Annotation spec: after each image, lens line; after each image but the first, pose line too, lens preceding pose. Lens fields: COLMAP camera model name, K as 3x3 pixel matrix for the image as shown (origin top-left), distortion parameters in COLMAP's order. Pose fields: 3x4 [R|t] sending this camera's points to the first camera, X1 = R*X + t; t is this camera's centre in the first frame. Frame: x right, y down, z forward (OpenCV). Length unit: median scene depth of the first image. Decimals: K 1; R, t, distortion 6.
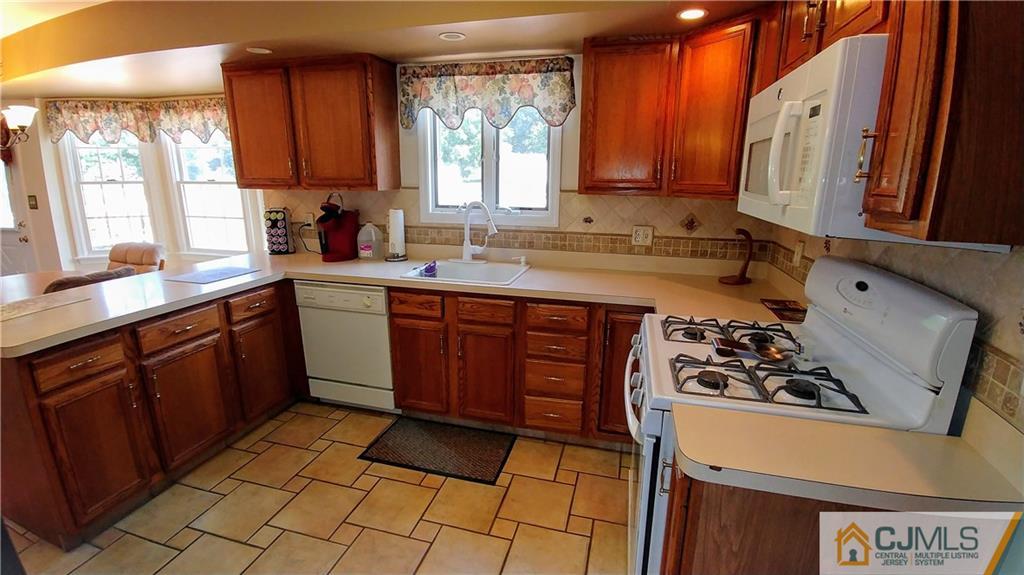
lens RADIAL K [[457.3, 0, 512.0], [0, 457.3, 287.5], [0, 0, 1]] dist [-0.021239, -0.000341]
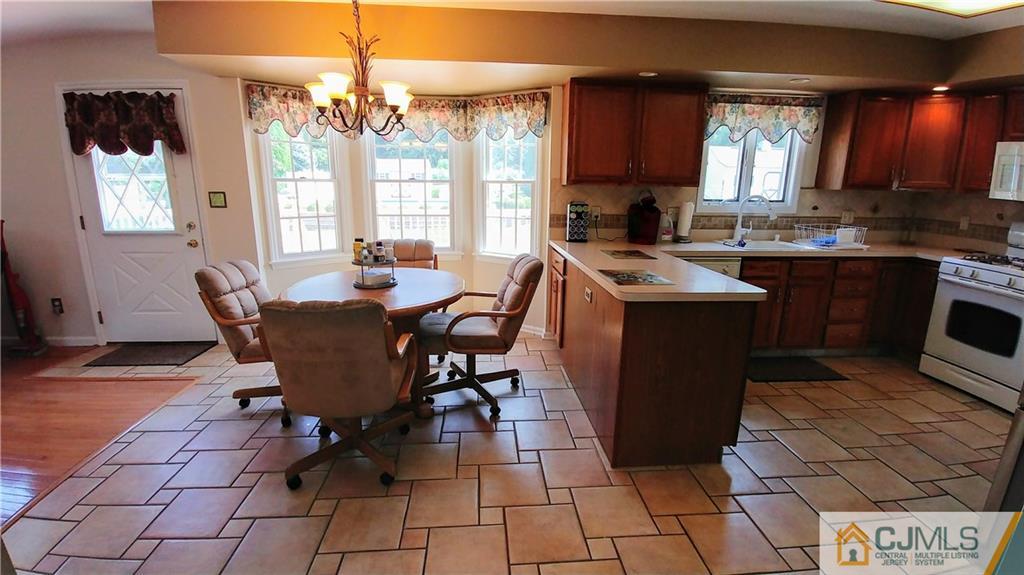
lens RADIAL K [[457.2, 0, 512.0], [0, 457.2, 287.5], [0, 0, 1]] dist [-0.001951, -0.000305]
pose [[0.940068, -0.073905, 0.332881, -1.261851], [0.075654, 0.997104, 0.007722, 0.022462], [-0.332488, 0.017924, 0.942937, -0.053444]]
